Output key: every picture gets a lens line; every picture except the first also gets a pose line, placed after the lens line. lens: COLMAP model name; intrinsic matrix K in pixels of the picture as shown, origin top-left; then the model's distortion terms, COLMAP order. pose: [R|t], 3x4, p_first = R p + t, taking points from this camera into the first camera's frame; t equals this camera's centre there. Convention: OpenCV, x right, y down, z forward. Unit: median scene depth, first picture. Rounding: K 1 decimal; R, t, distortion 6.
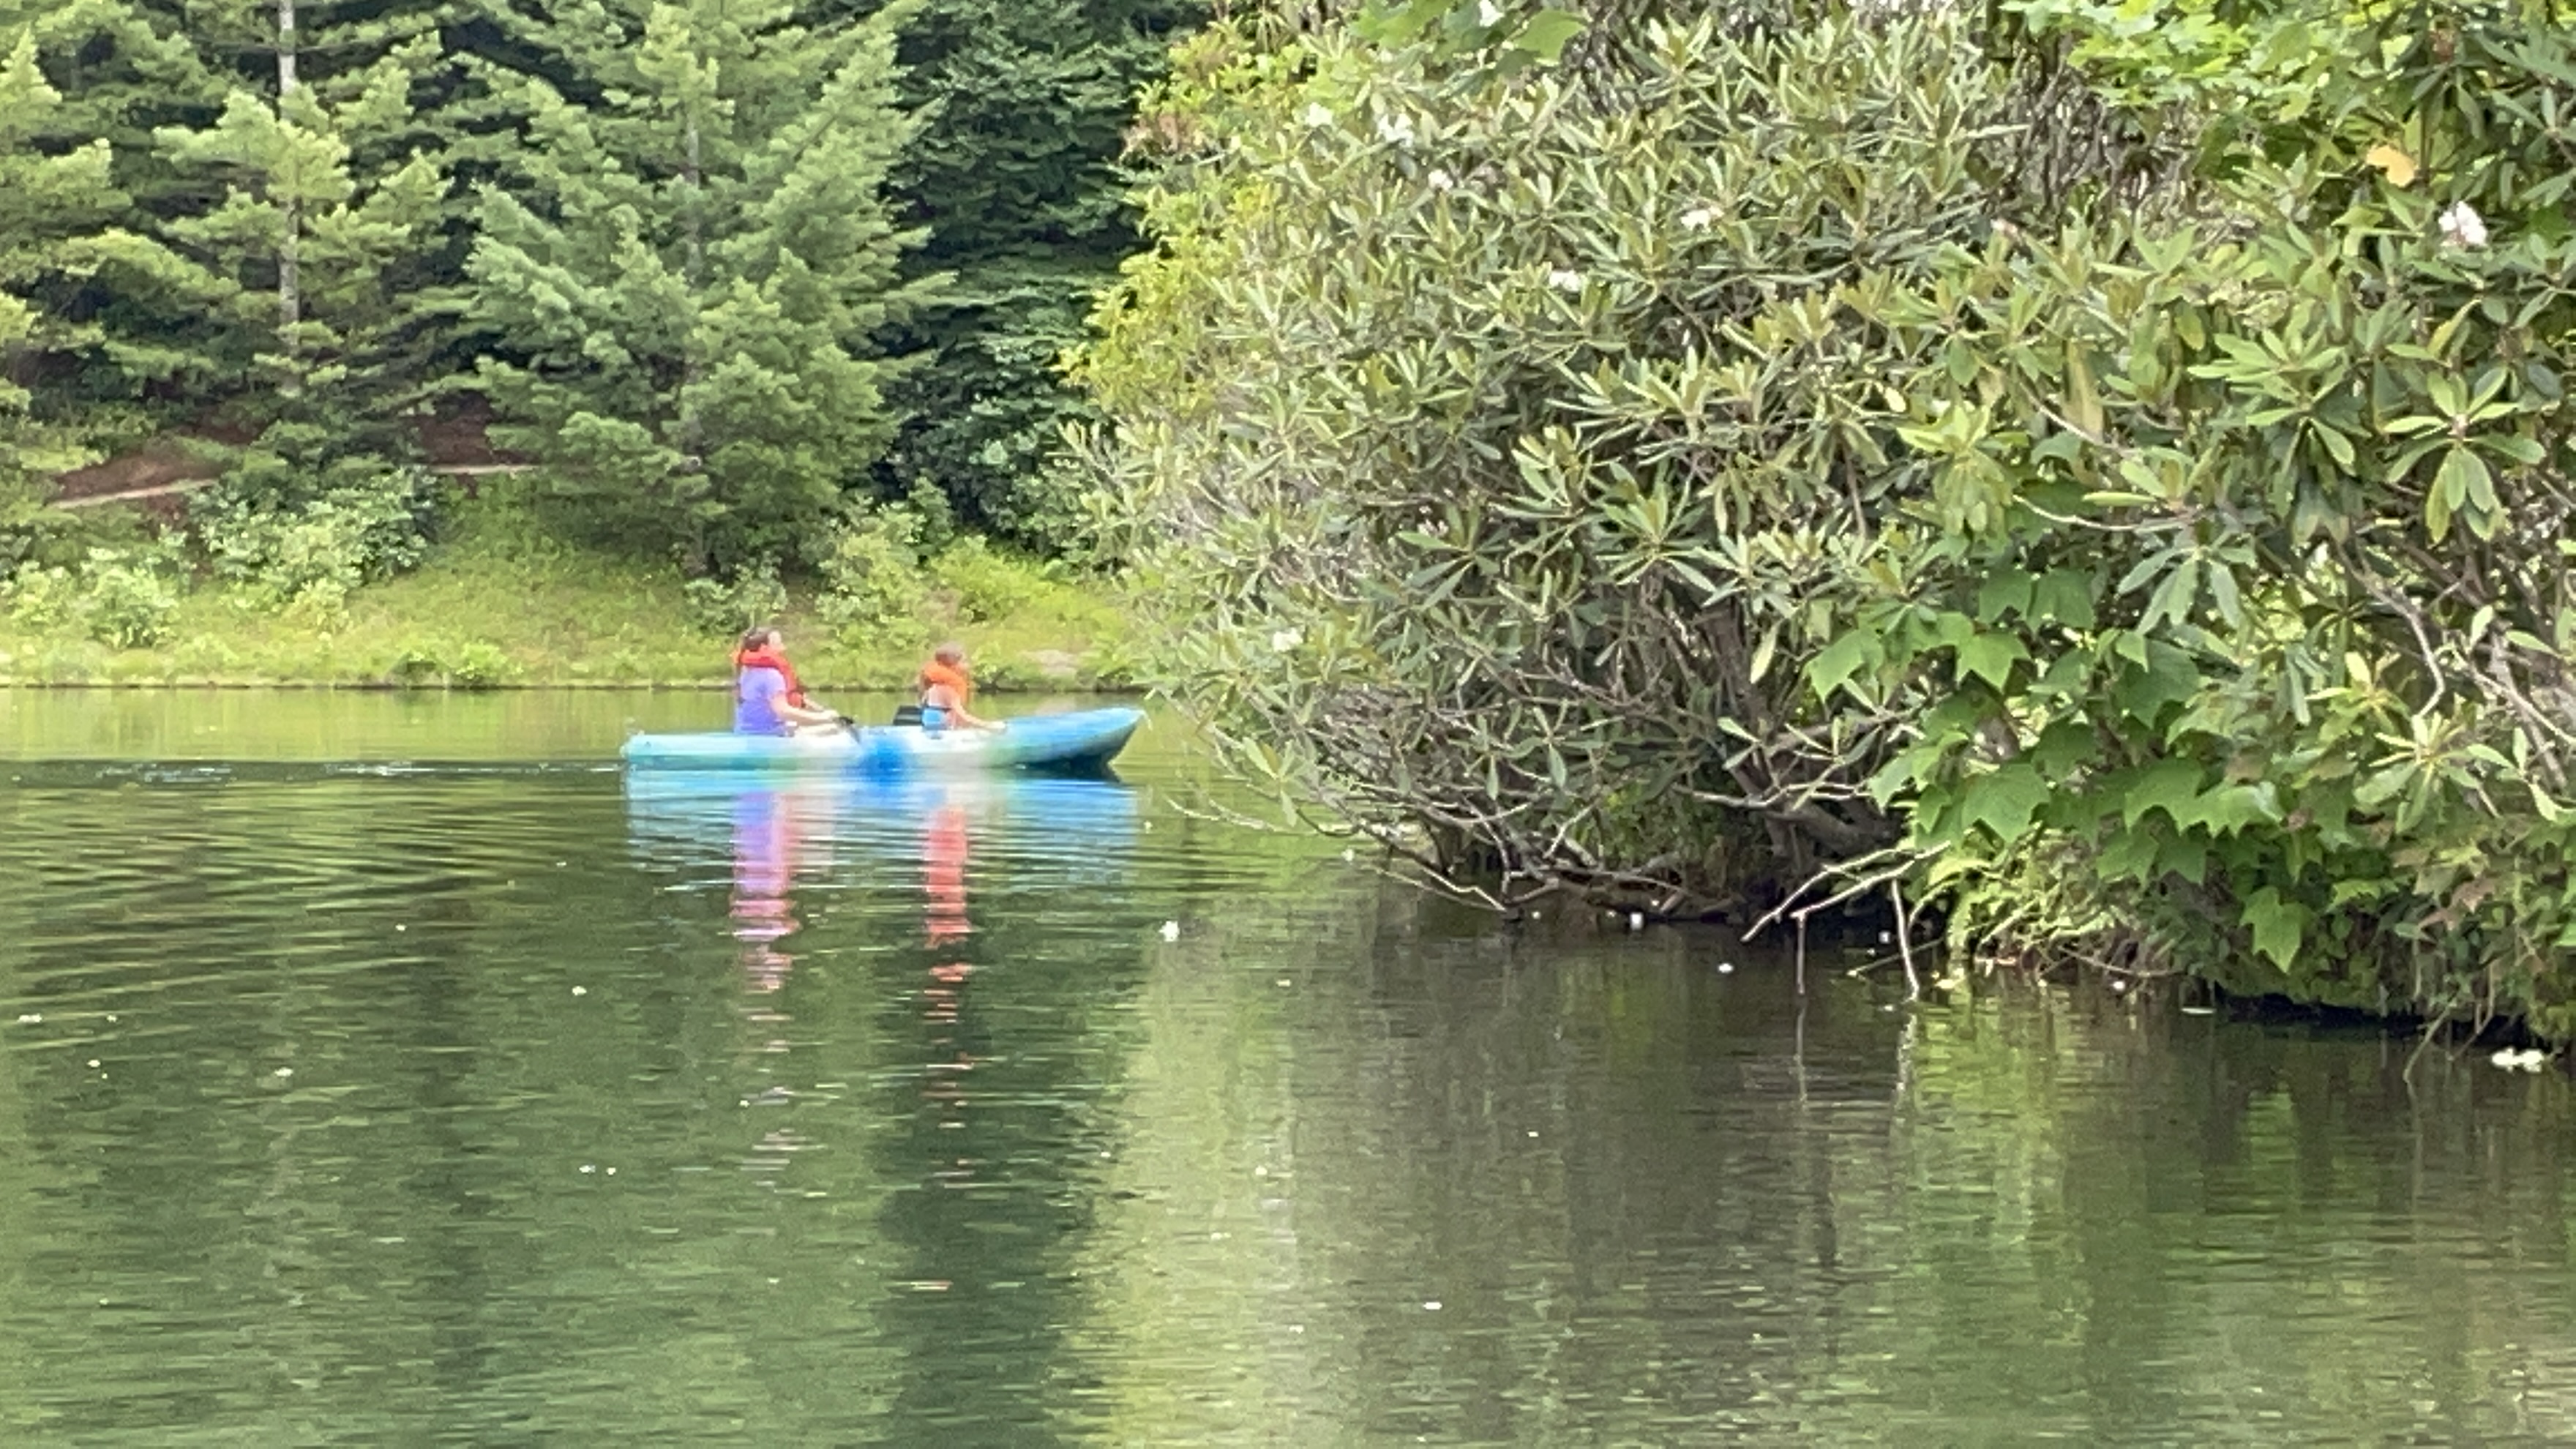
lens RADIAL K [[7516.6, 0, 1271.8], [0, 7516.6, 744.8], [0, 0, 1]] dist [0.204028, 0.000000]
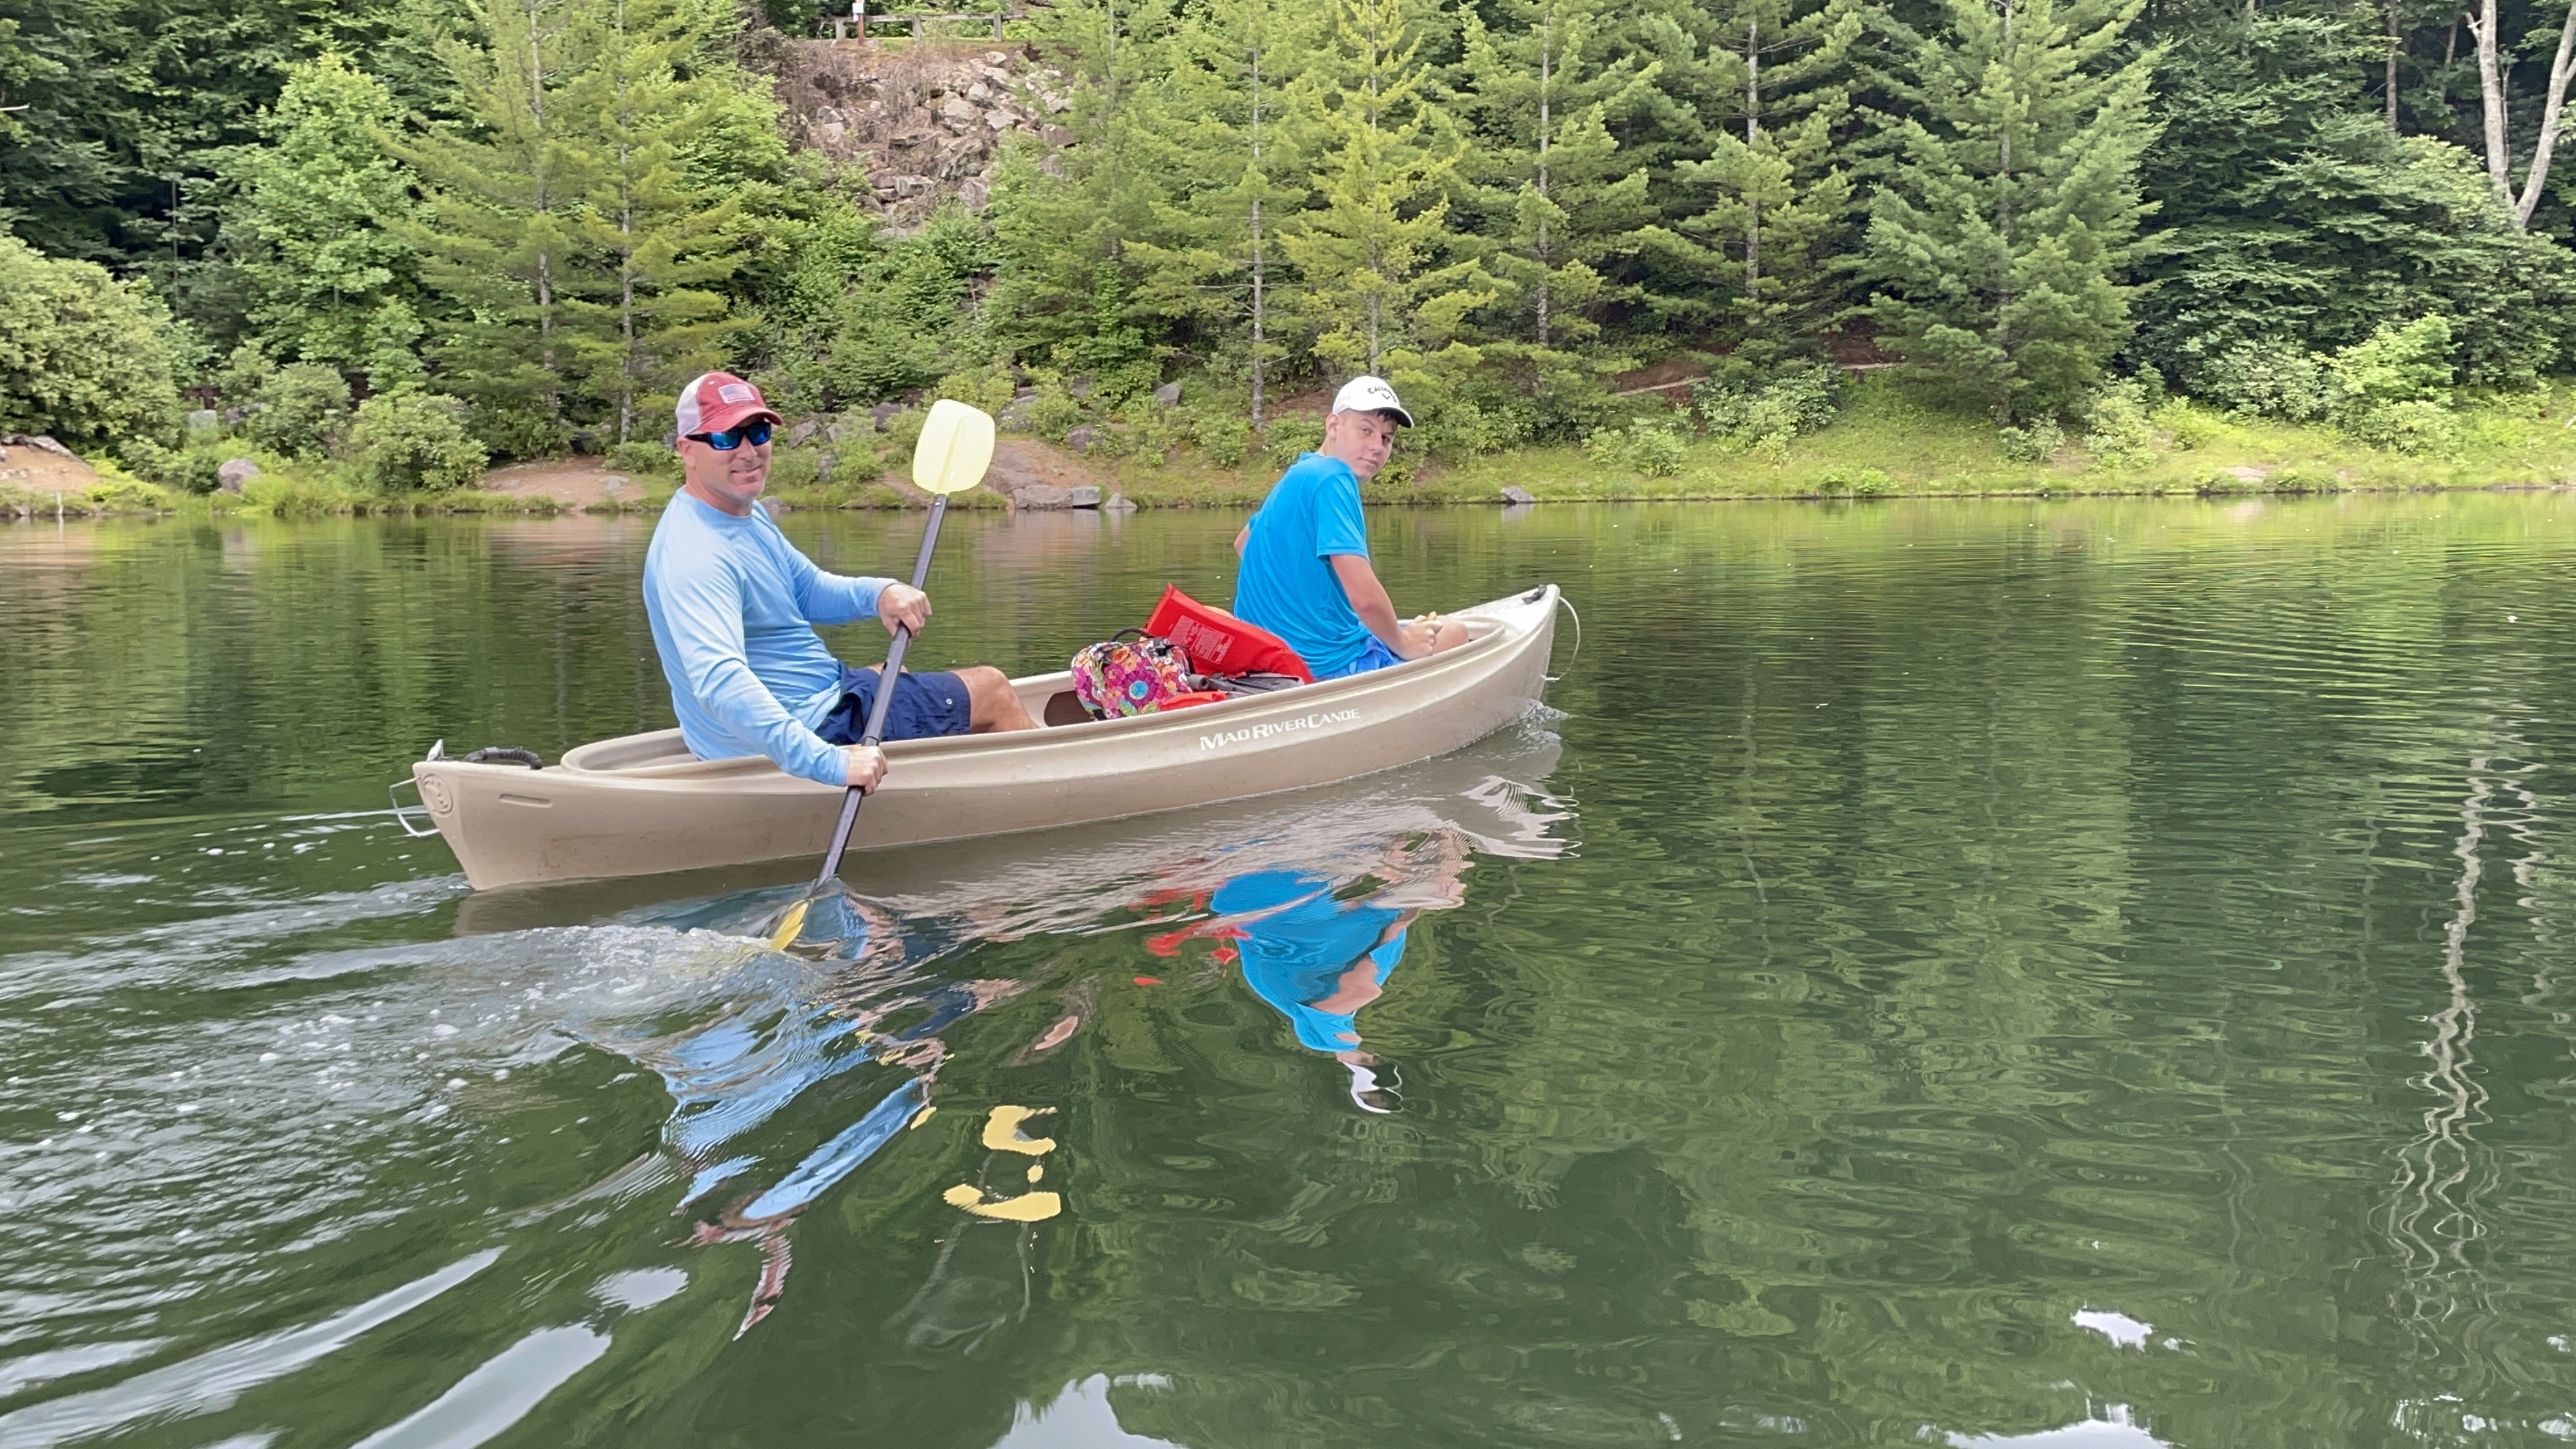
lens RADIAL K [[2639.0, 0, 1280.7], [0, 2639.0, 721.0], [0, 0, 1]] dist [0.059177, 0.000000]
pose [[0.958356, 0.010342, -0.285389, -0.062910], [0.012567, 0.996849, 0.078326, -0.005755], [0.285300, -0.078650, 0.955206, 0.407631]]
